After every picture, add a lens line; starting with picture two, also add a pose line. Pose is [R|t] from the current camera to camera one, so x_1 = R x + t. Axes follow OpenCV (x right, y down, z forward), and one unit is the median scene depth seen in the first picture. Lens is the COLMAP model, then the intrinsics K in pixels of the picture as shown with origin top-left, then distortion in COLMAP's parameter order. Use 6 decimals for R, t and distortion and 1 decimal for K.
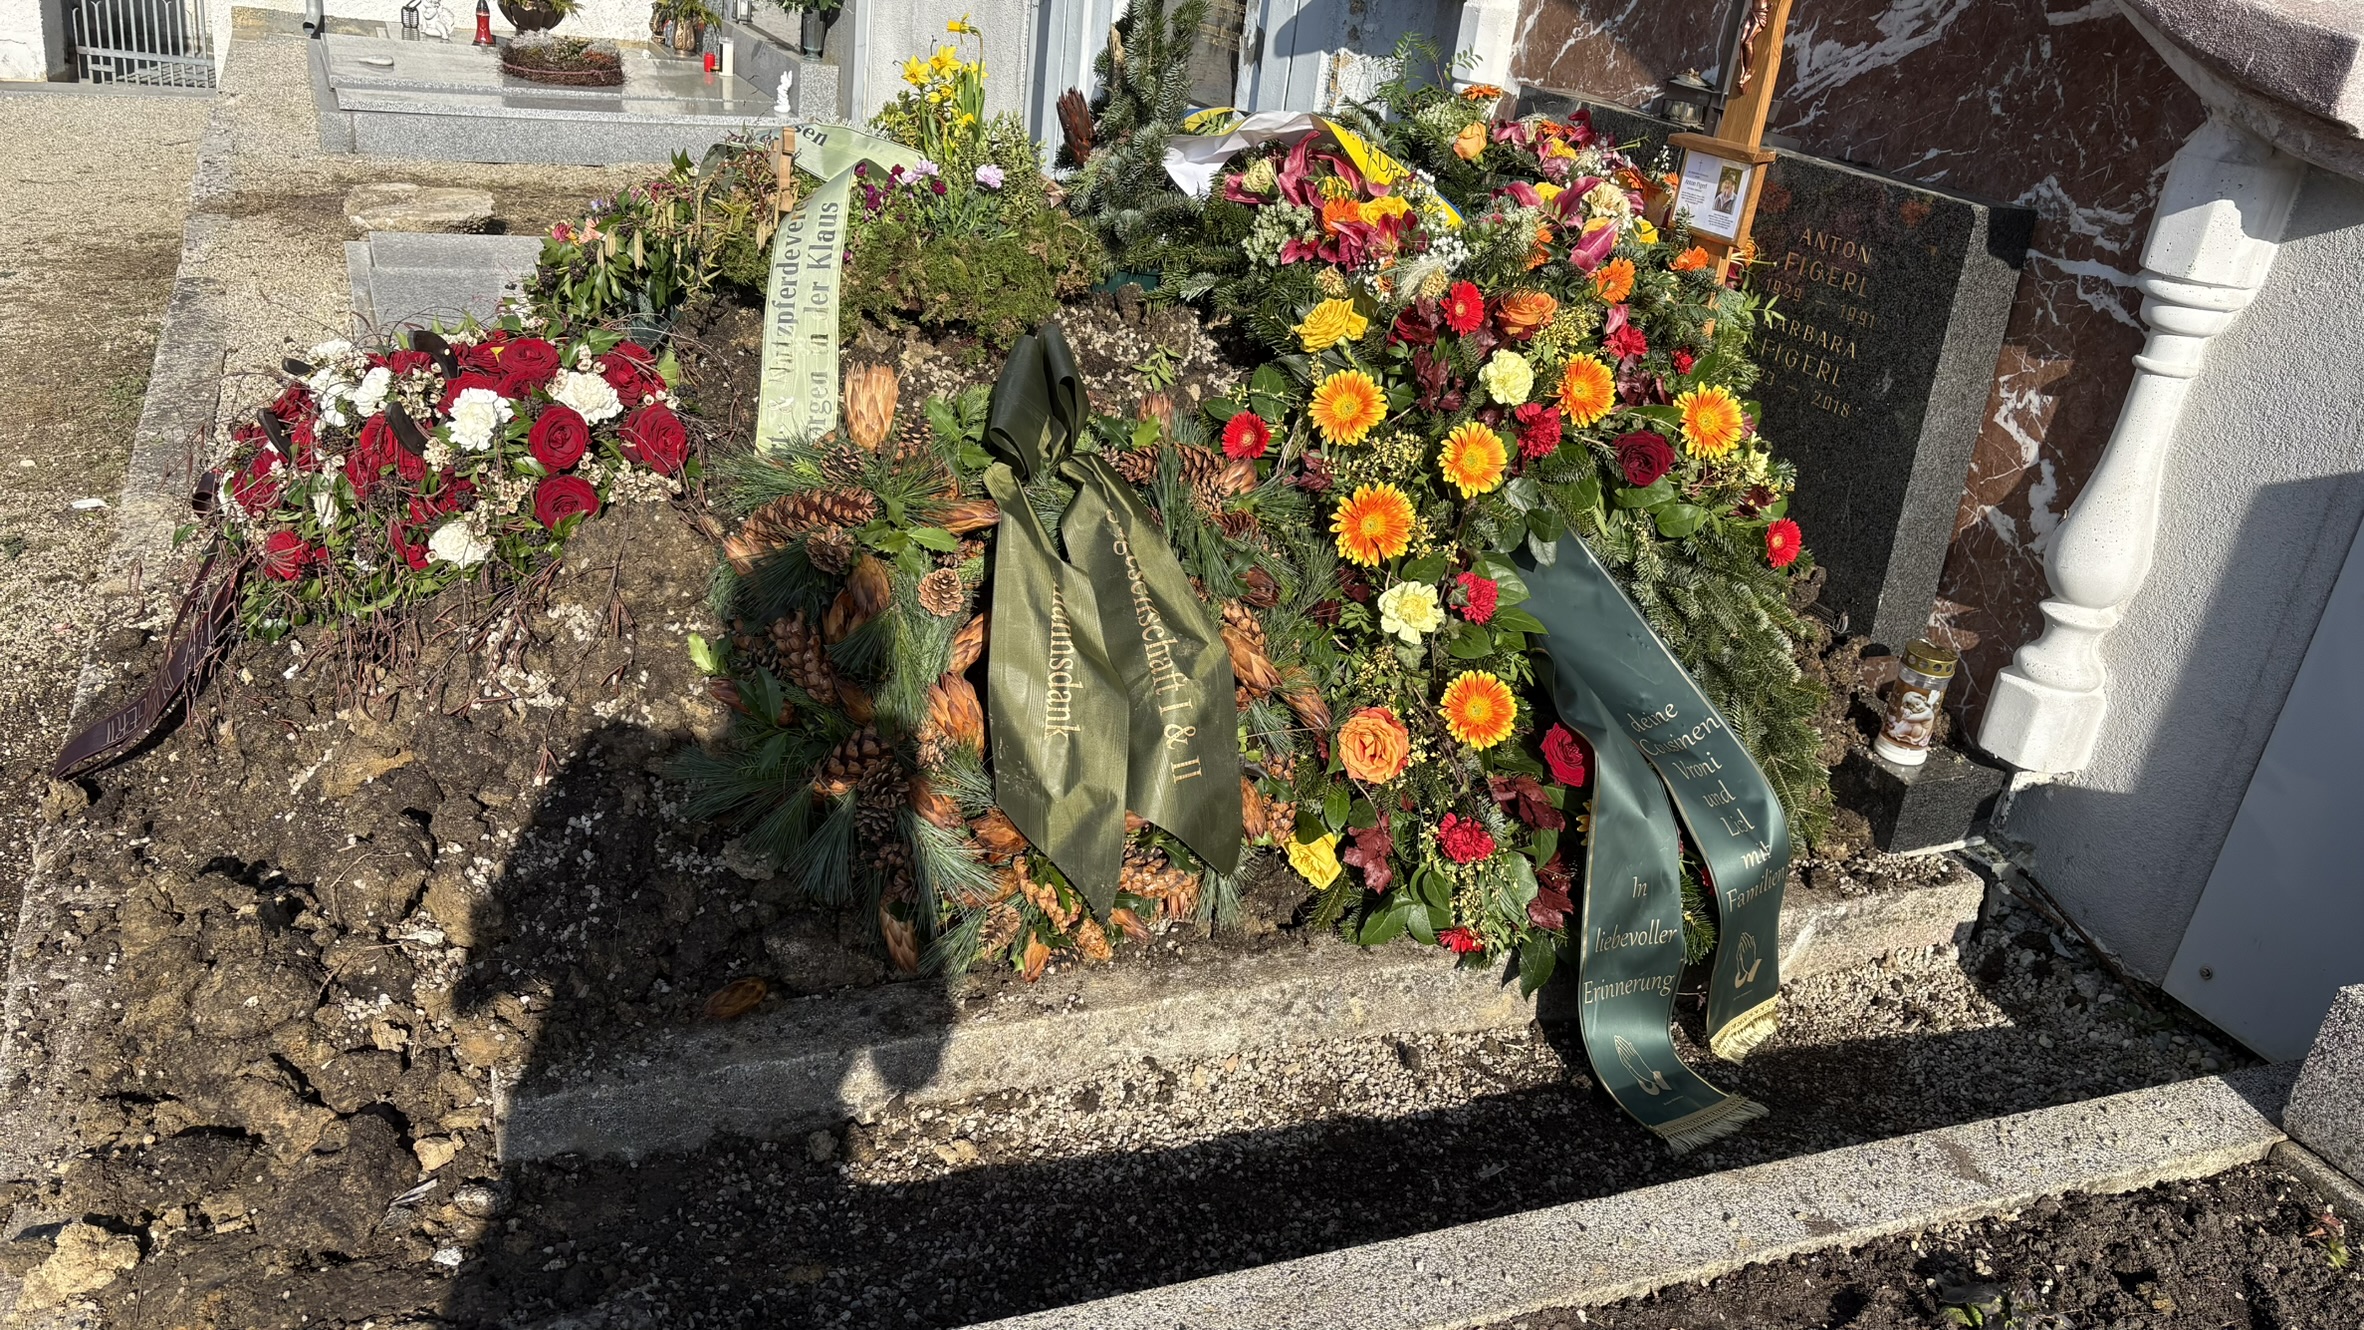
lens RADIAL K [[1764.6, 0, 1161.4], [0, 1764.6, 659.4], [0, 0, 1]] dist [0.063633, -0.067613]
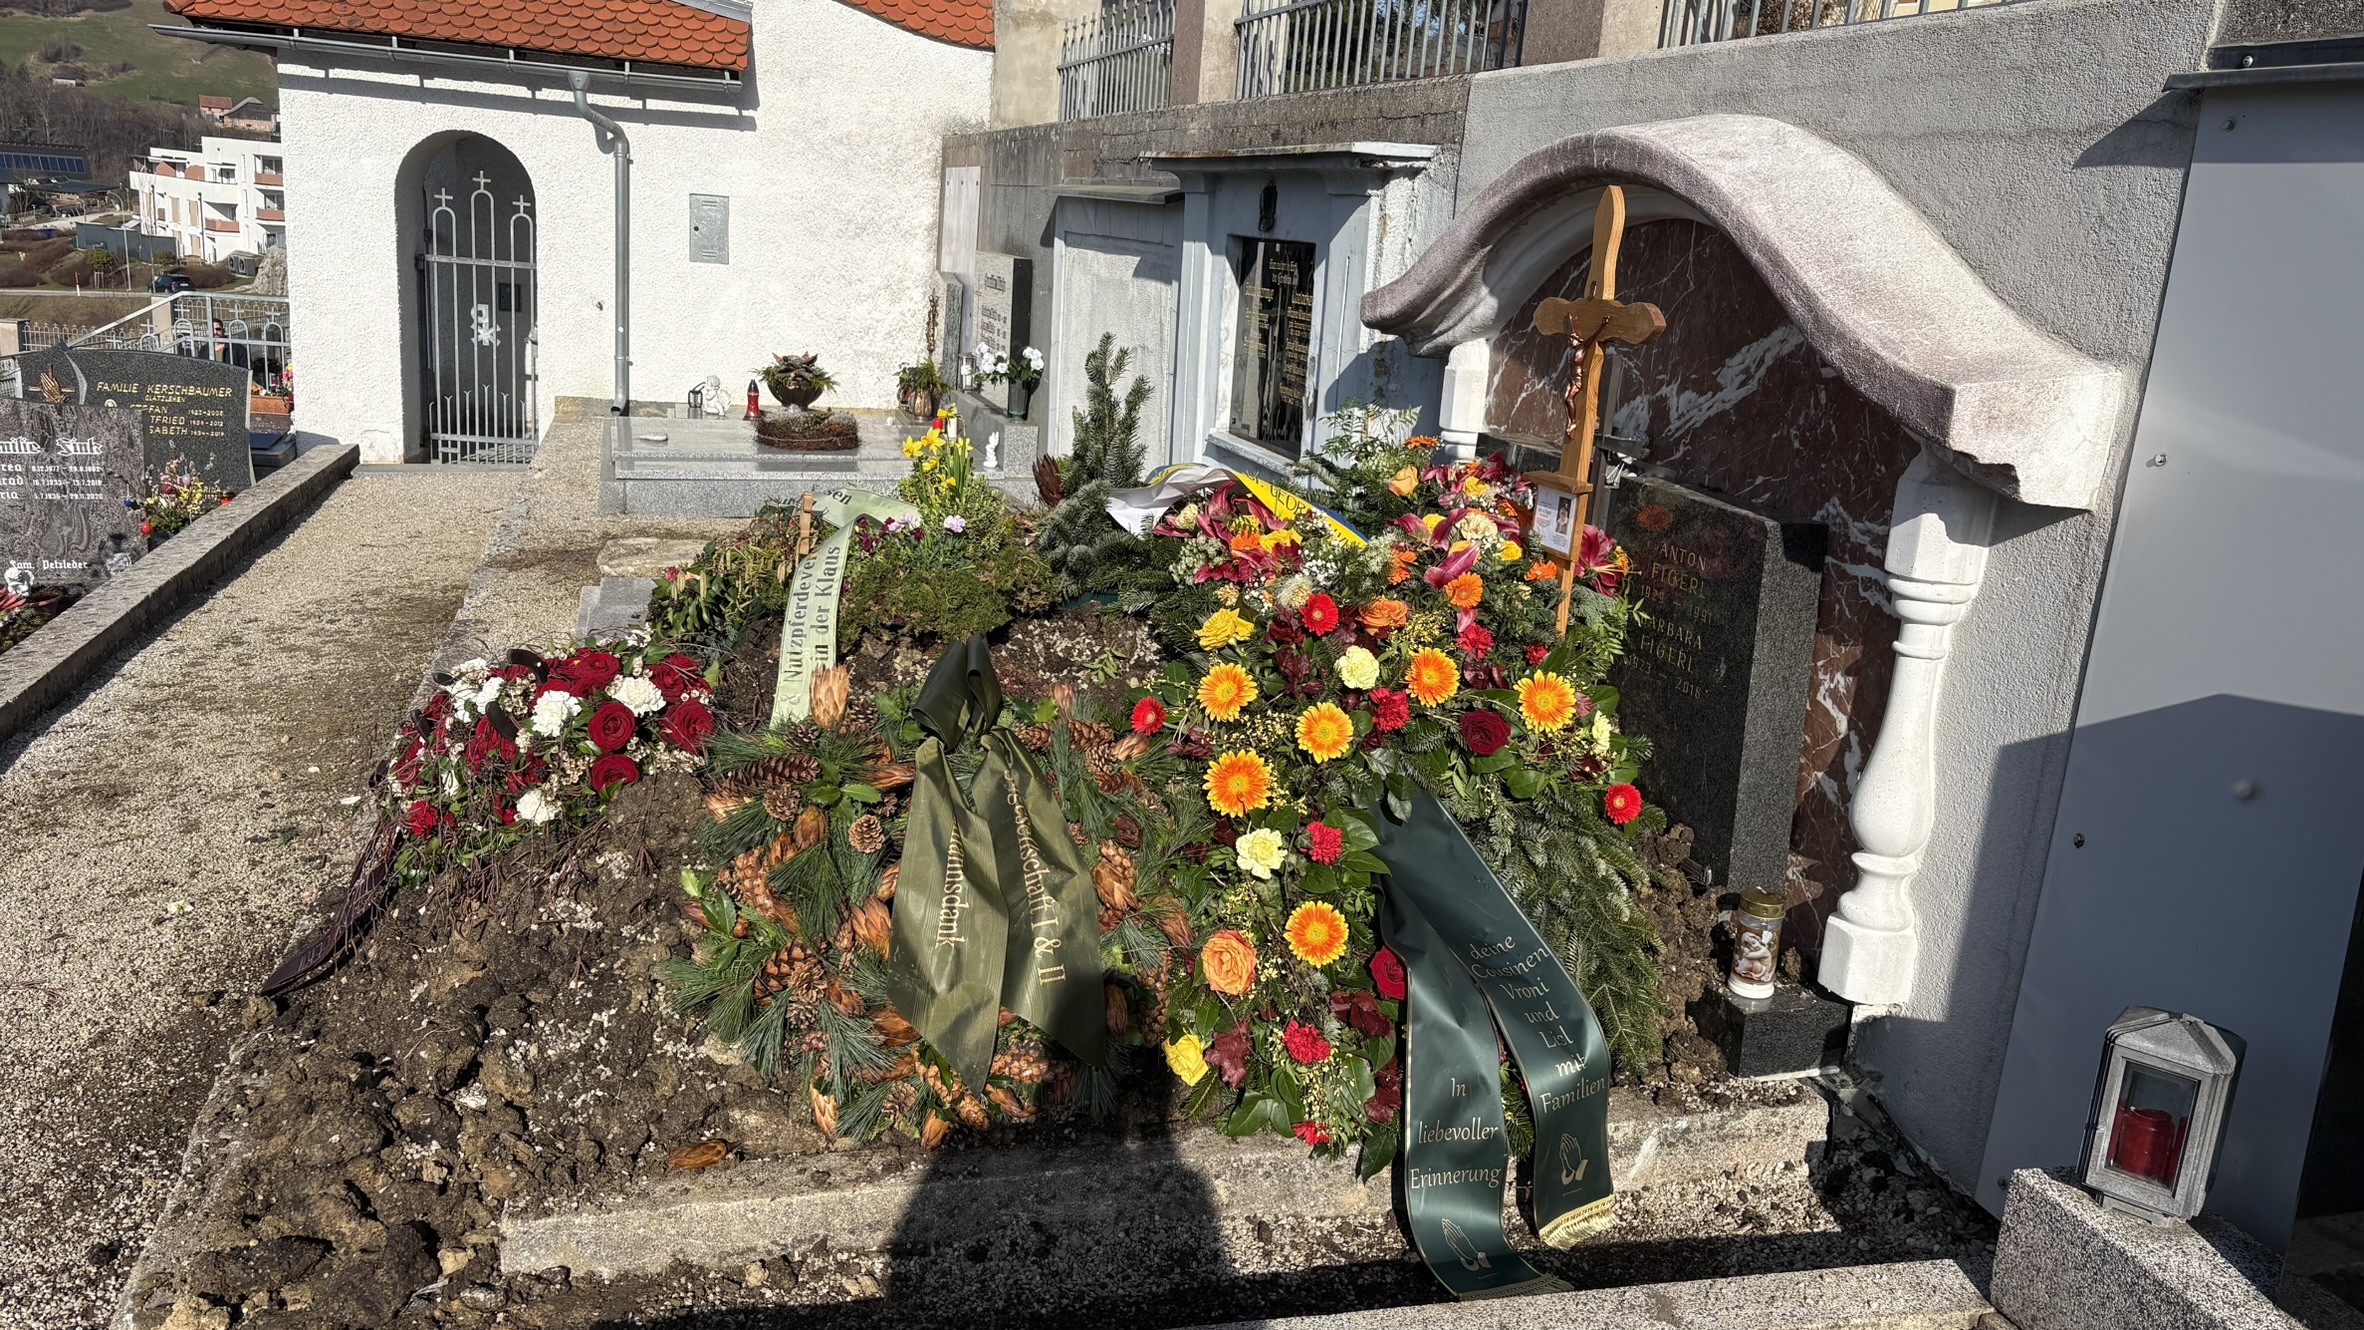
lens RADIAL K [[1745.9, 0, 1182.0], [0, 1745.9, 665.0], [0, 0, 1]] dist [0.043306, -0.026102]
pose [[0.989809, -0.020323, -0.140942, 0.244640], [-0.004557, 0.984735, -0.173998, 0.051924], [0.142327, 0.172867, 0.974608, -0.206734]]
